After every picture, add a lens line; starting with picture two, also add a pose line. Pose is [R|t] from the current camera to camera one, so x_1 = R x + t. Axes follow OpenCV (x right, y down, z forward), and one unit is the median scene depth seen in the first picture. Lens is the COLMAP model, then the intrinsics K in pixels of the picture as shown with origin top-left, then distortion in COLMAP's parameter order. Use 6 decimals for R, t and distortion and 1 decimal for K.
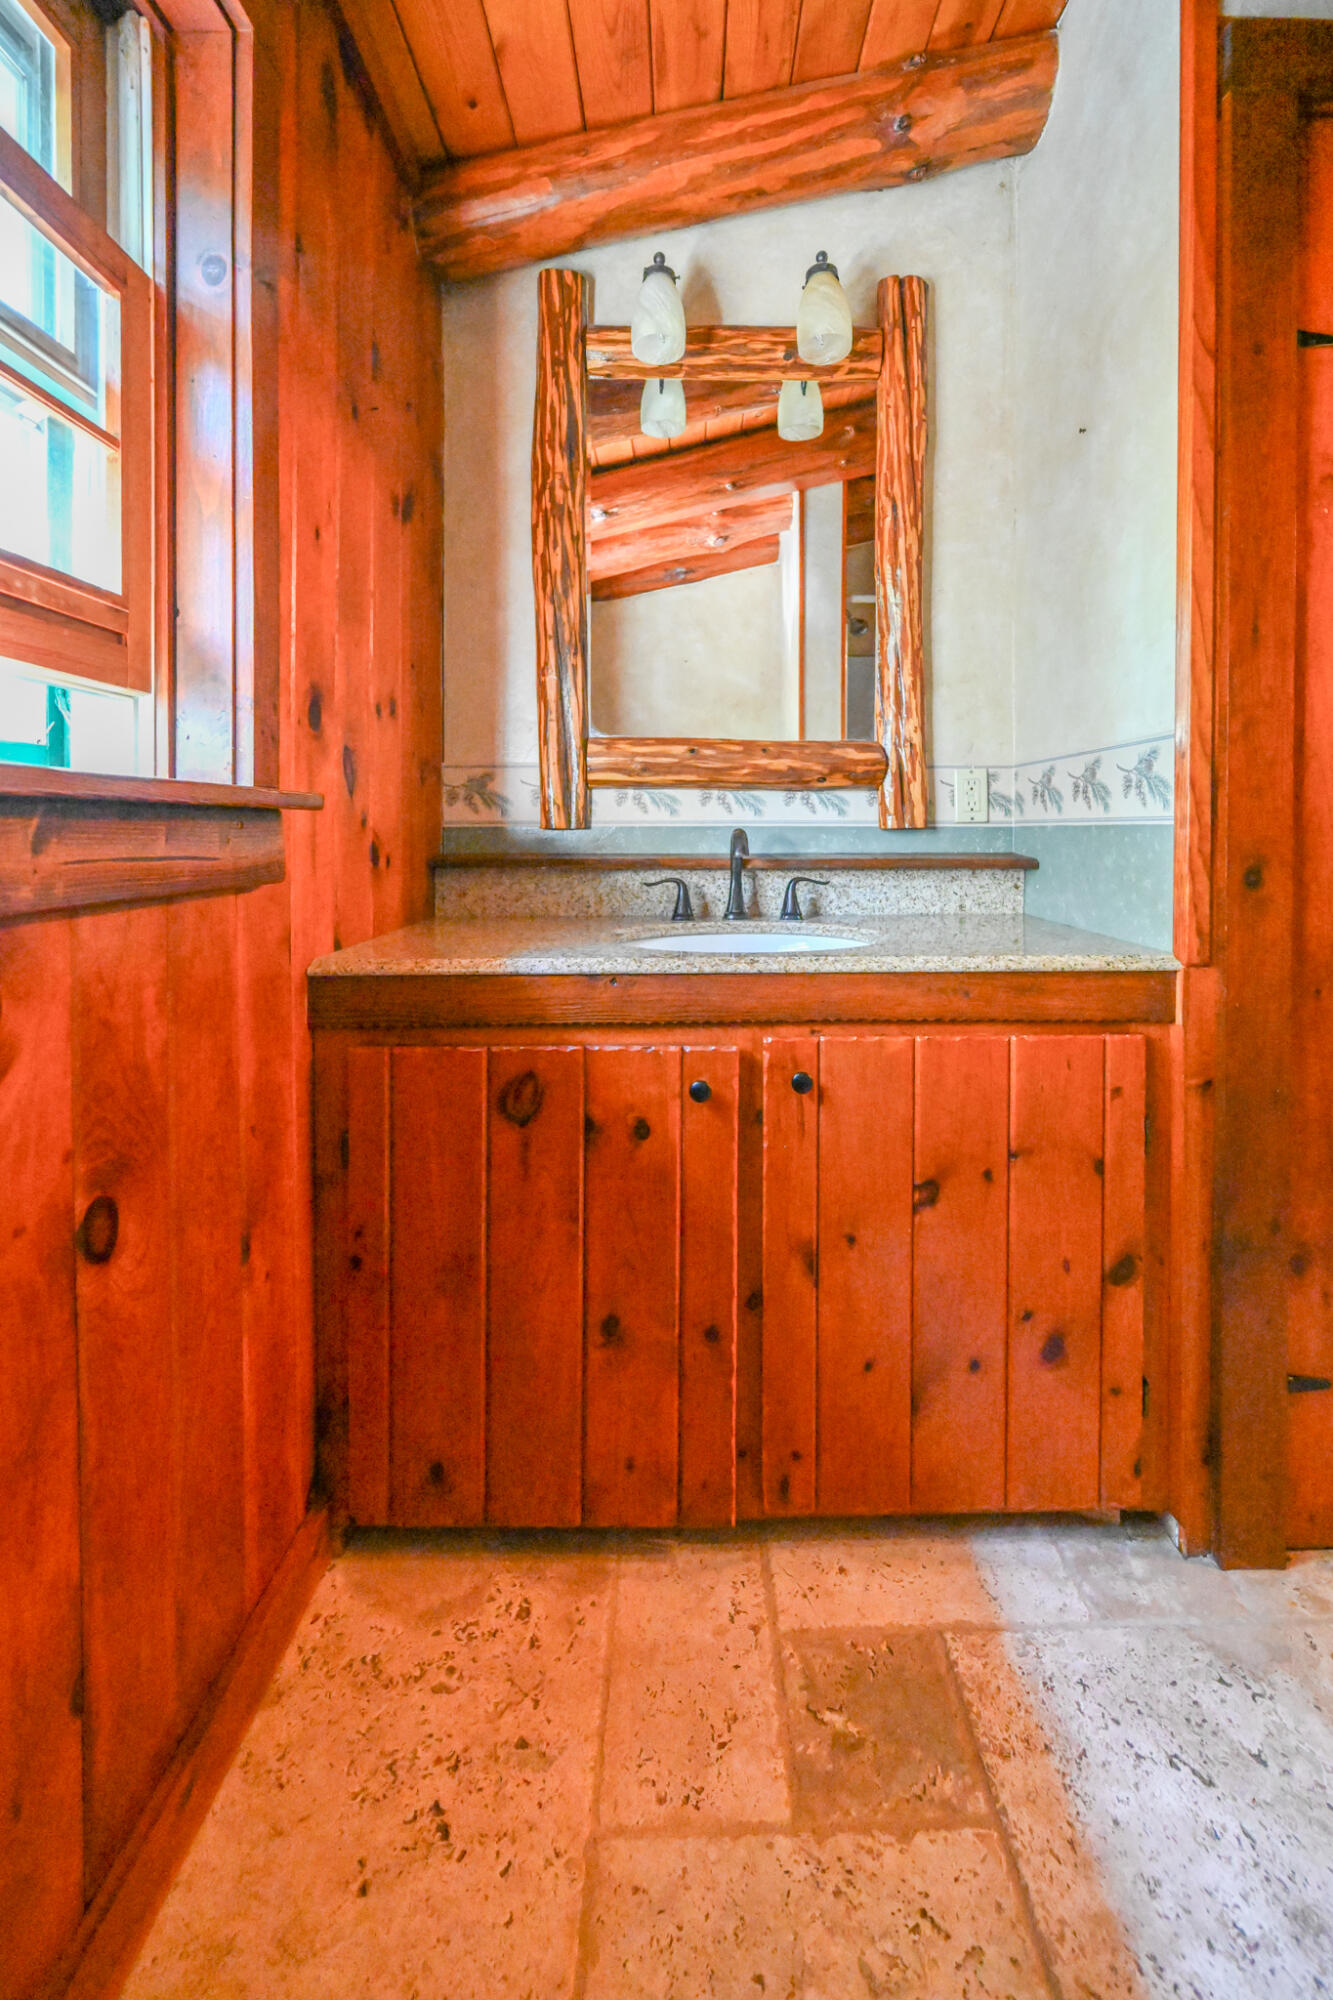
lens RADIAL K [[848.1, 0, 701.7], [0, 848.1, 839.2], [0, 0, 1]] dist [-0.003746, 0.000423]
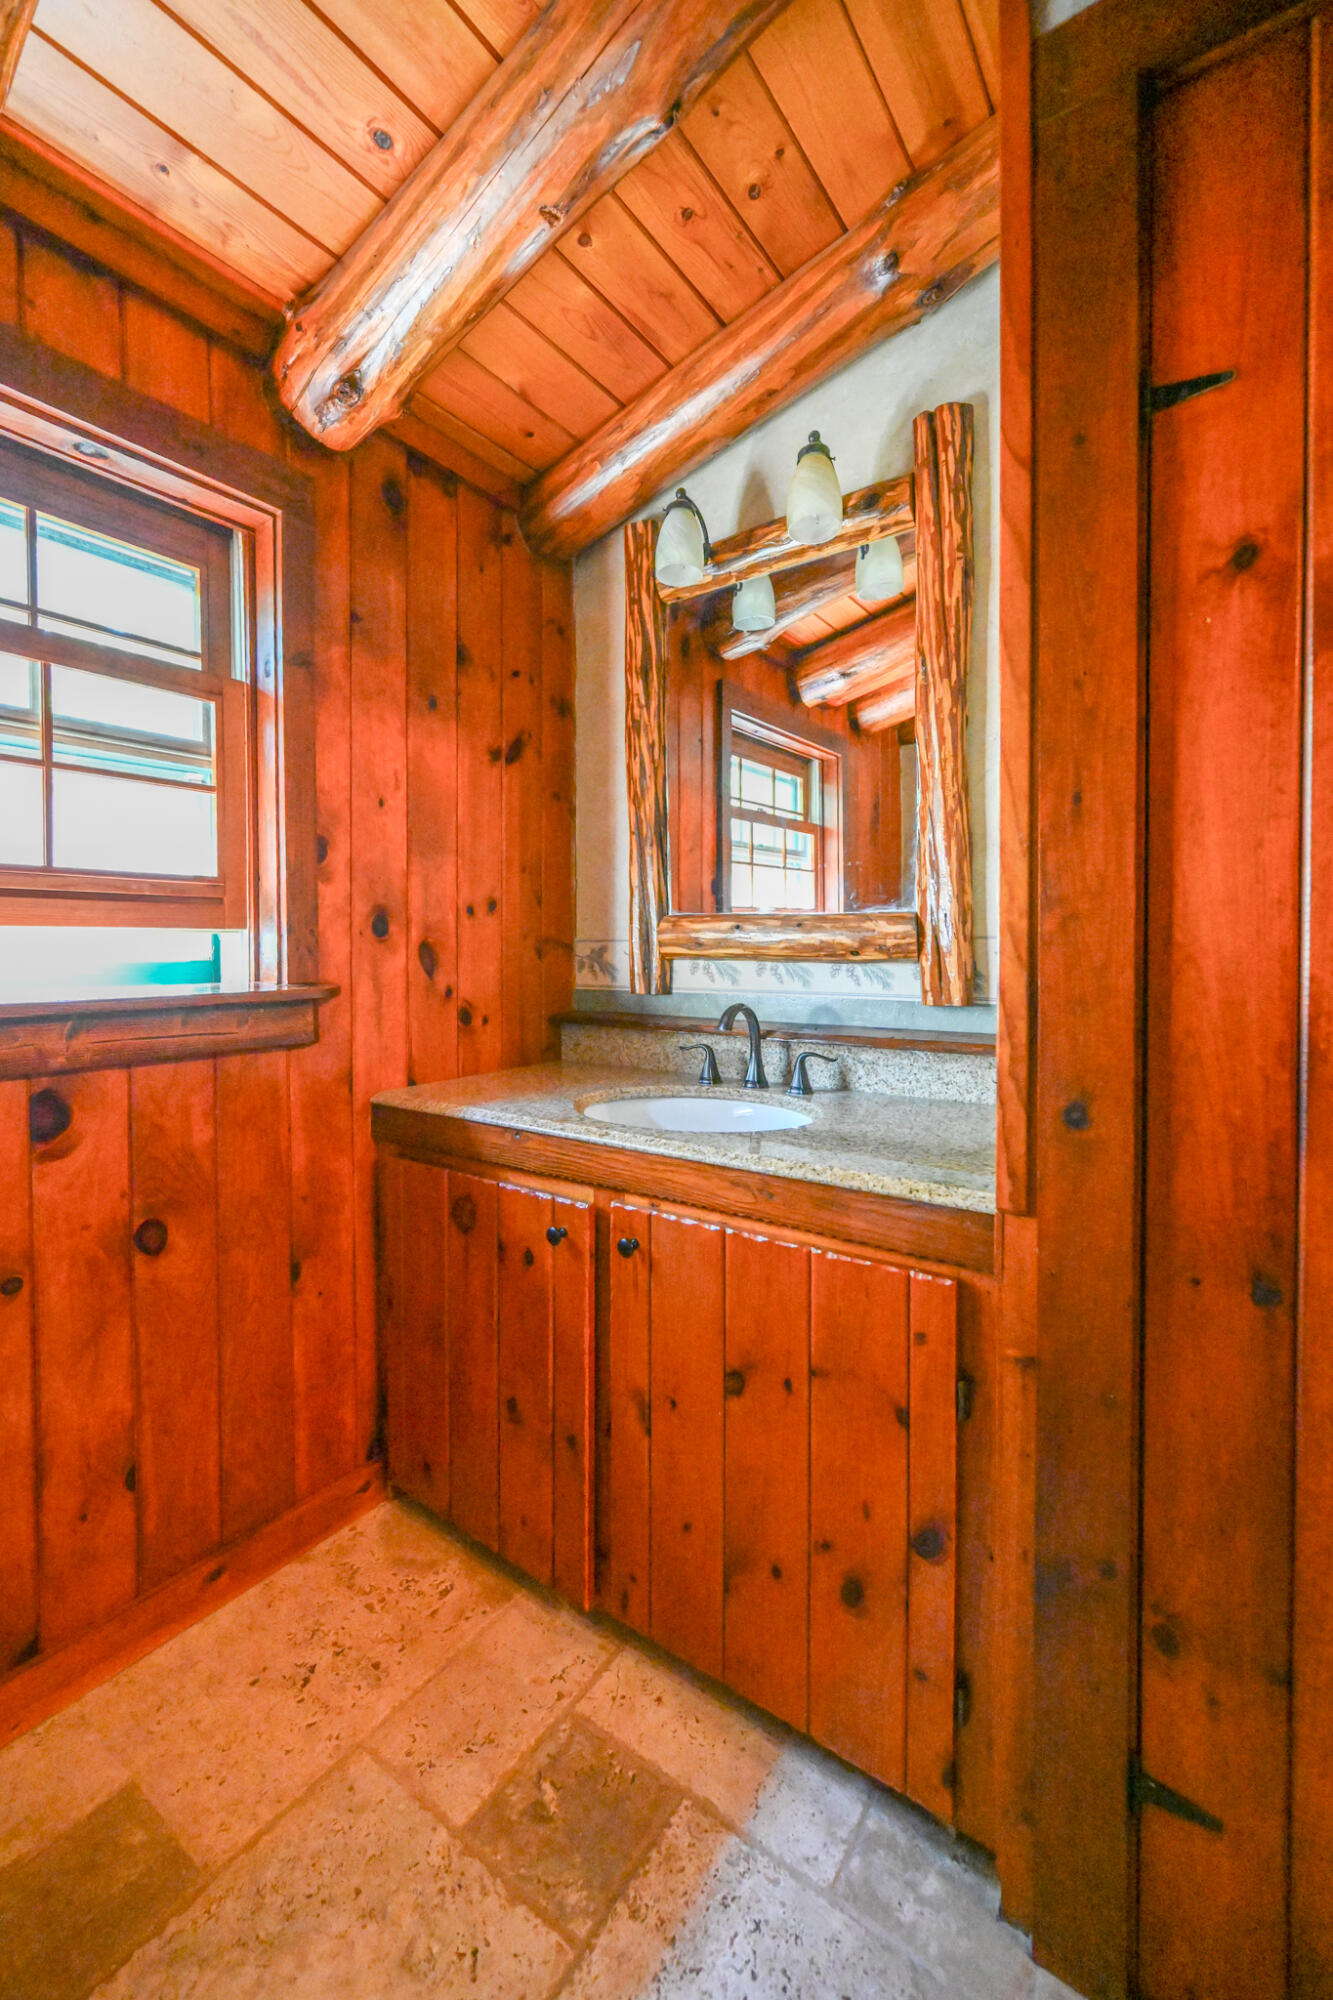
lens RADIAL K [[810.6, 0, 660.1], [0, 810.6, 960.8], [0, 0, 1]] dist [-0.002912, 0.000909]
pose [[0.798674, 0.008835, -0.601699, 0.782301], [-0.004552, 0.999952, 0.008641, -0.101426], [0.601747, -0.004162, 0.798676, 0.166122]]
